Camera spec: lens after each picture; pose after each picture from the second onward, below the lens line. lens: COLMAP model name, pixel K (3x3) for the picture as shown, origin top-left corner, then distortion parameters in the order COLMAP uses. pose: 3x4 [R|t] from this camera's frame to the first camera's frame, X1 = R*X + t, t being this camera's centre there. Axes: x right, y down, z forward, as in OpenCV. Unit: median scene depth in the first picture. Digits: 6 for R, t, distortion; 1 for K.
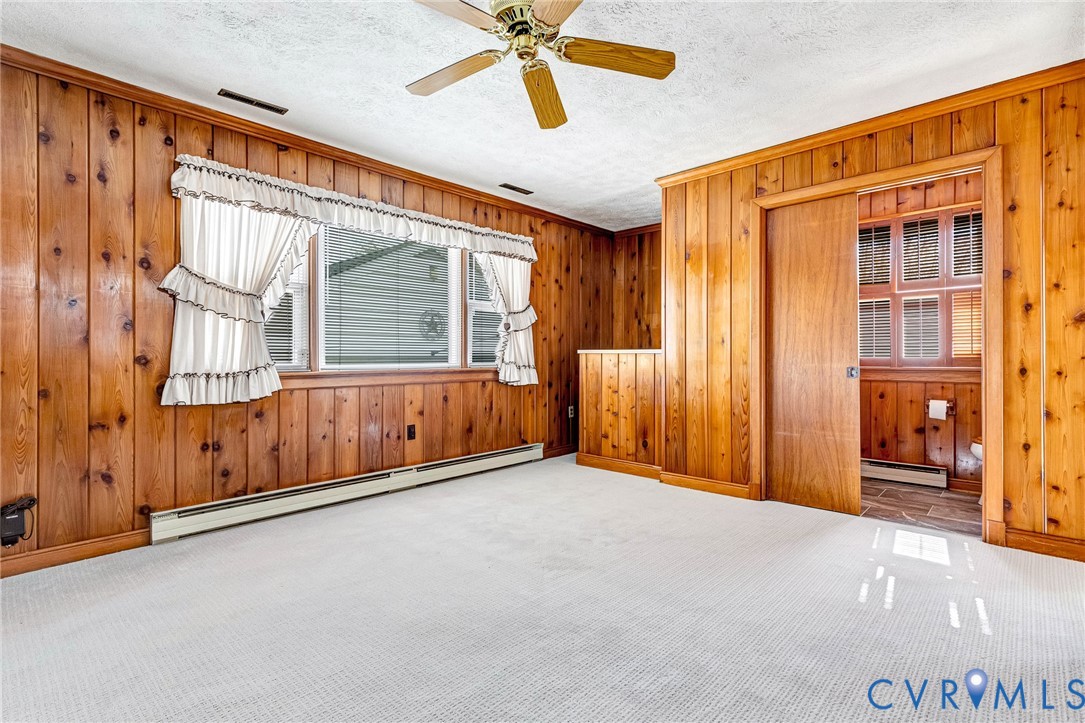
lens RADIAL K [[521.4, 0, 543.1], [0, 521.4, 357.4], [0, 0, 1]] dist [0.000676, 0.000245]
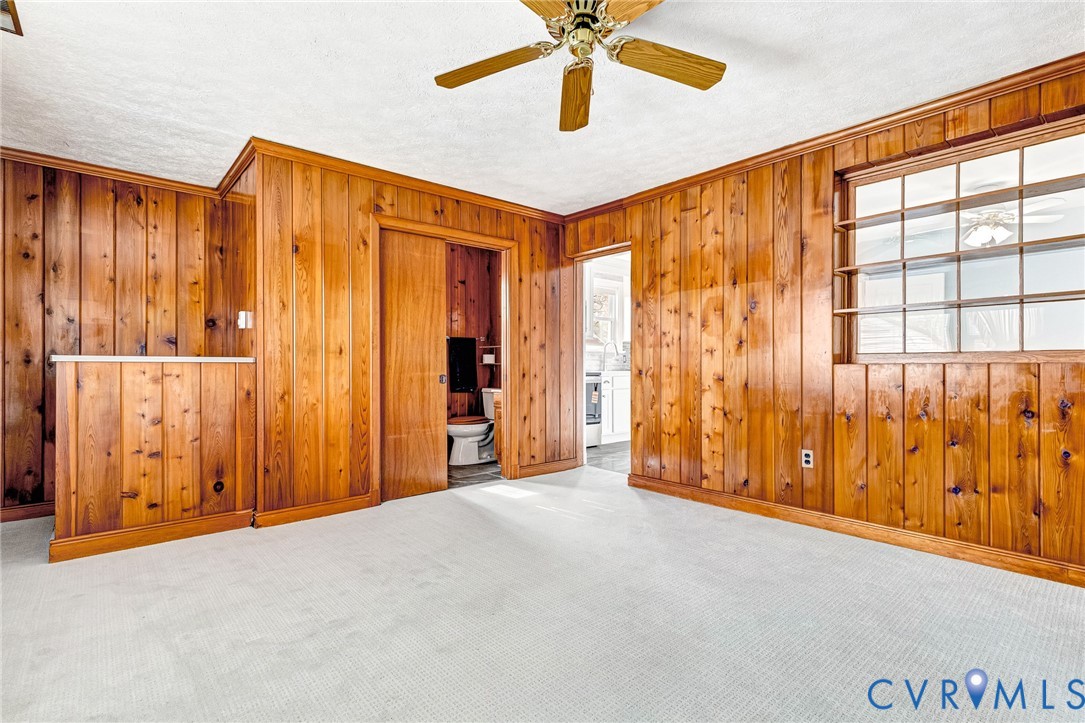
lens RADIAL K [[506.7, 0, 543.1], [0, 506.7, 367.3], [0, 0, 1]] dist [0.001696, 0.000650]
pose [[0.094297, -0.001848, 0.995542, -0.574853], [0.002759, 0.999995, 0.001595, -0.001414], [-0.995540, 0.002597, 0.094301, 0.588454]]
